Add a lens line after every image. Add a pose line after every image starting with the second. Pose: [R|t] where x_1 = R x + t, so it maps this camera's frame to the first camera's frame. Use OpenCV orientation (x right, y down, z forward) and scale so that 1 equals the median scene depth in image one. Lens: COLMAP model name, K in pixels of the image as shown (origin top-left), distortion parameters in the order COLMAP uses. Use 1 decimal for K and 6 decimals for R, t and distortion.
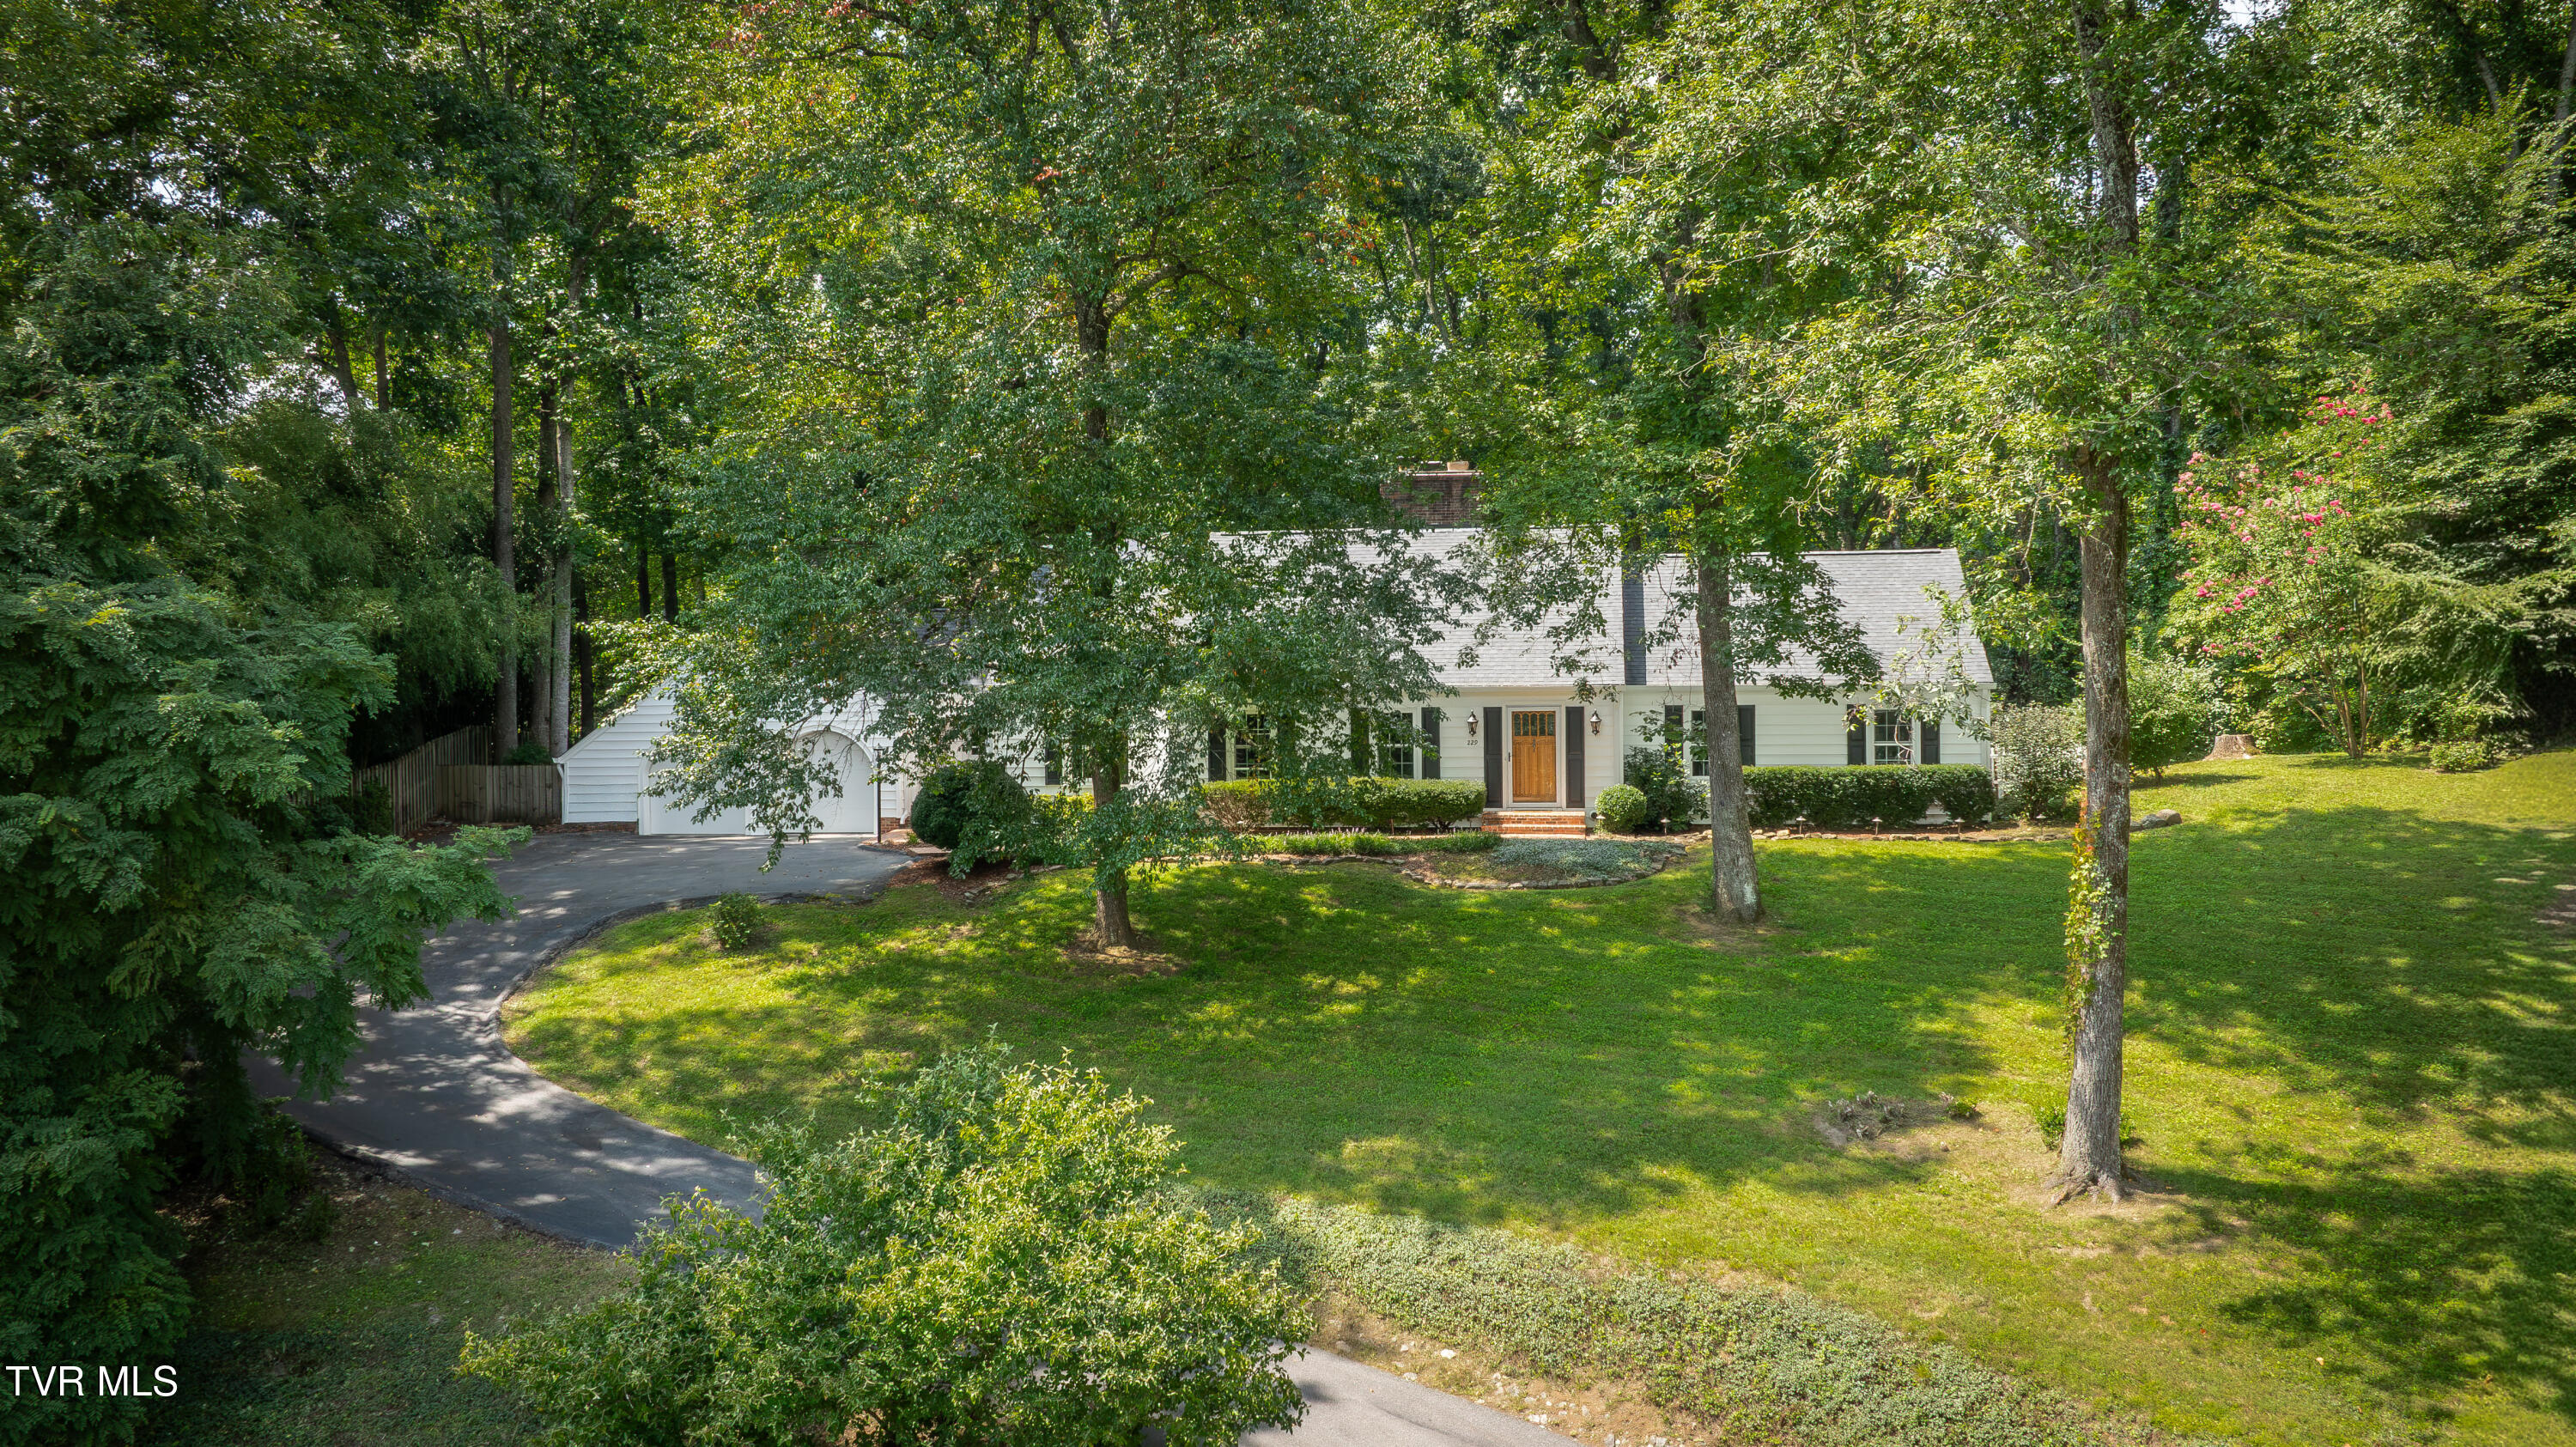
lens RADIAL K [[1866.4, 0, 1284.3], [0, 1866.4, 721.3], [0, 0, 1]] dist [0.019025, 0.003717]
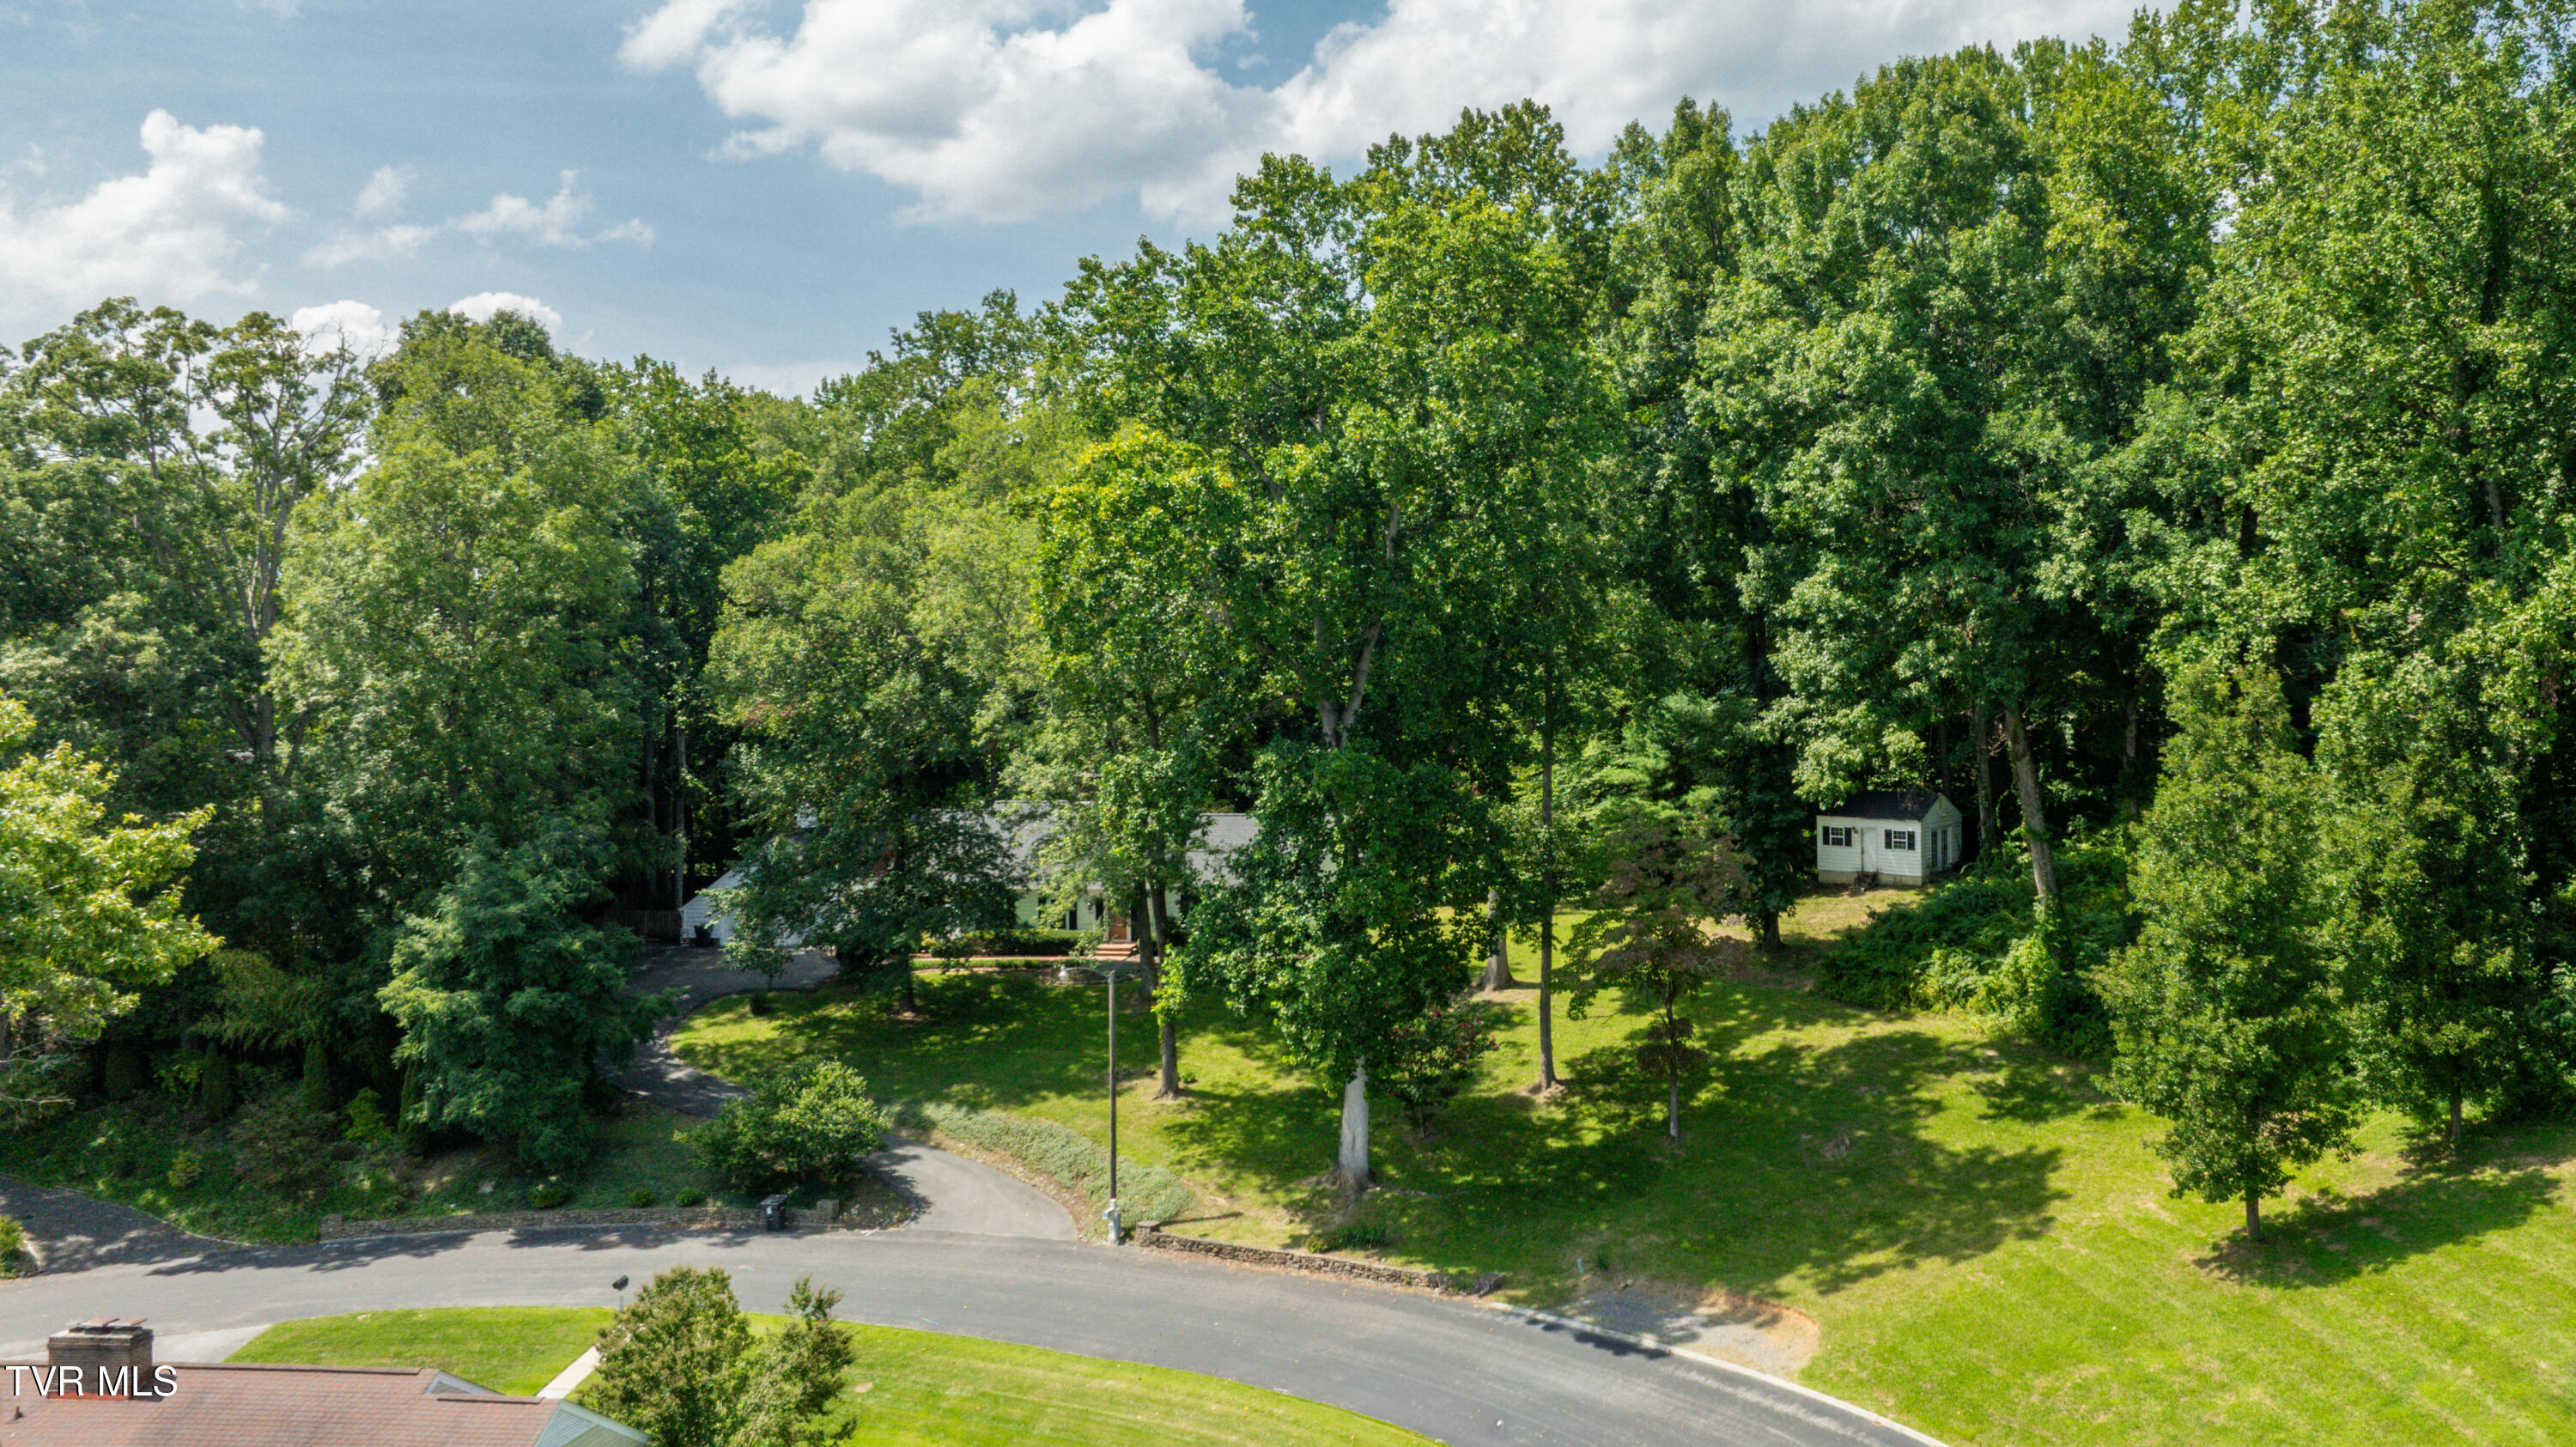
lens RADIAL K [[1866.4, 0, 1297.2], [0, 1866.4, 731.5], [0, 0, 1]] dist [0.019025, 0.003717]
pose [[0.999356, -0.013397, -0.033280, 0.589559], [0.013815, 0.999828, 0.012354, -0.317495], [0.033109, -0.012806, 0.999370, -1.683830]]
